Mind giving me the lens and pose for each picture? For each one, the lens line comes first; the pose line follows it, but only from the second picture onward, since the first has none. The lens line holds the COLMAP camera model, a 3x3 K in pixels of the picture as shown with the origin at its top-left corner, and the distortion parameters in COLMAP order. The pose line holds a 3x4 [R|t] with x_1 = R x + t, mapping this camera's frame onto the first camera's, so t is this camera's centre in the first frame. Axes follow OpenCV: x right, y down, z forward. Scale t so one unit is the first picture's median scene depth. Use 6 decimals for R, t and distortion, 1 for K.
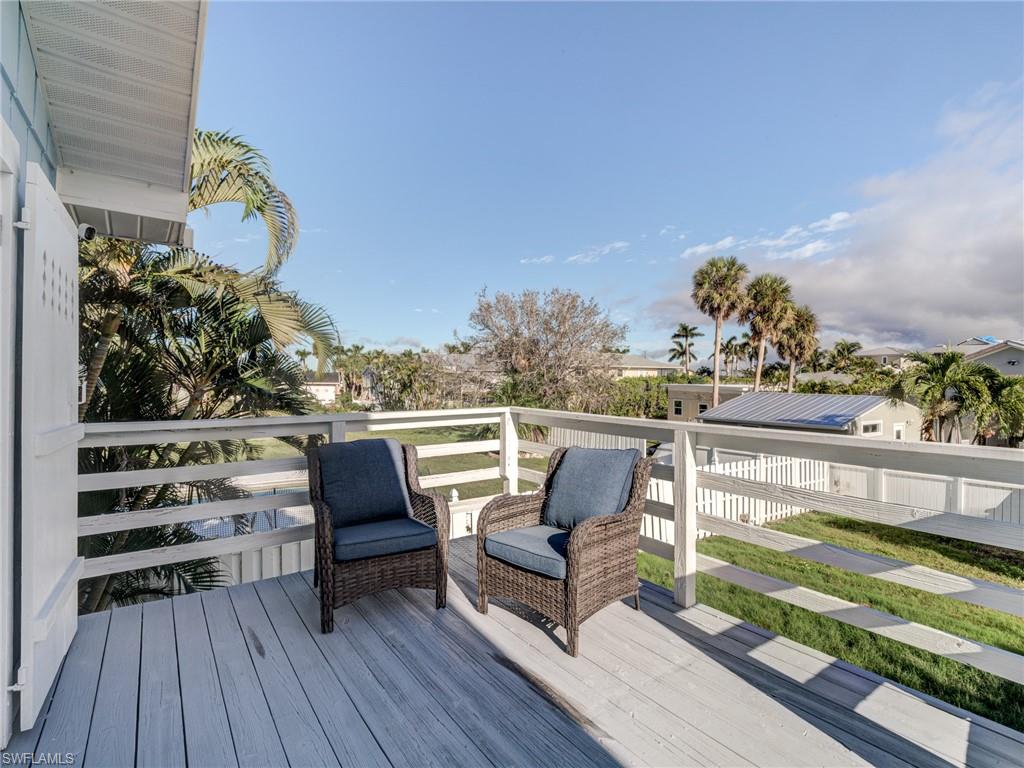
lens RADIAL K [[507.1, 0, 513.1], [0, 507.1, 378.9], [0, 0, 1]] dist [0.004420, -0.012374]
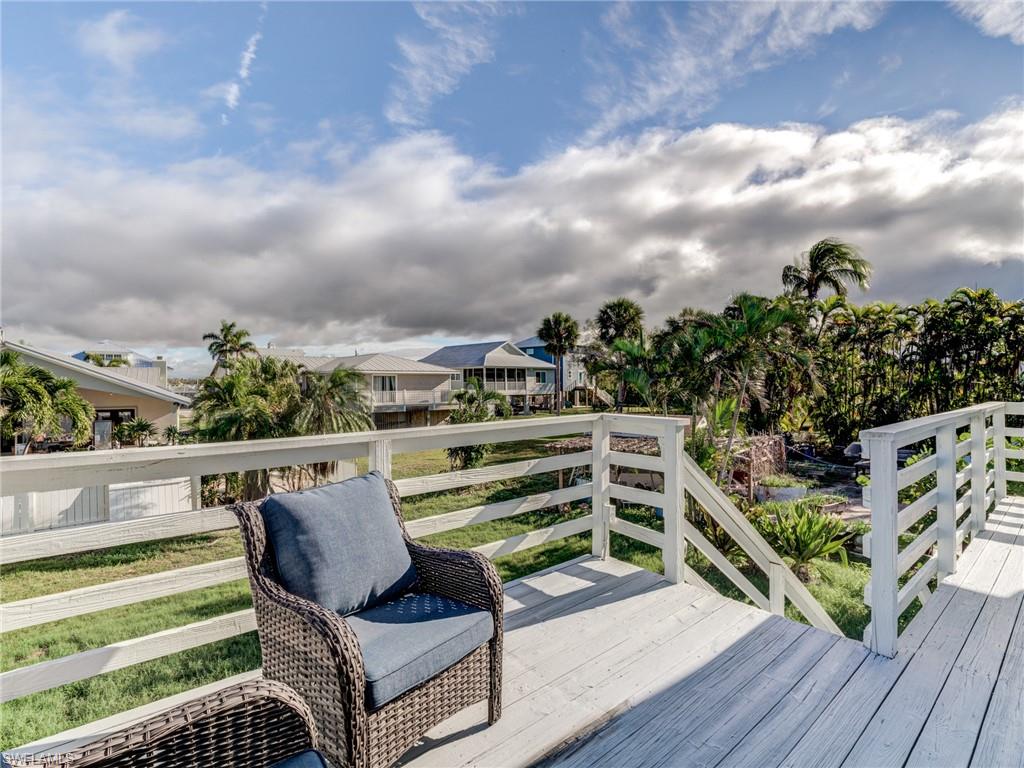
lens RADIAL K [[507.1, 0, 513.1], [0, 507.1, 378.9], [0, 0, 1]] dist [0.004420, -0.012374]
pose [[-0.100294, 0.001187, 0.994957, -0.160026], [0.002467, 0.999997, -0.000944, -0.001259], [-0.994955, 0.002360, -0.100296, 0.240453]]
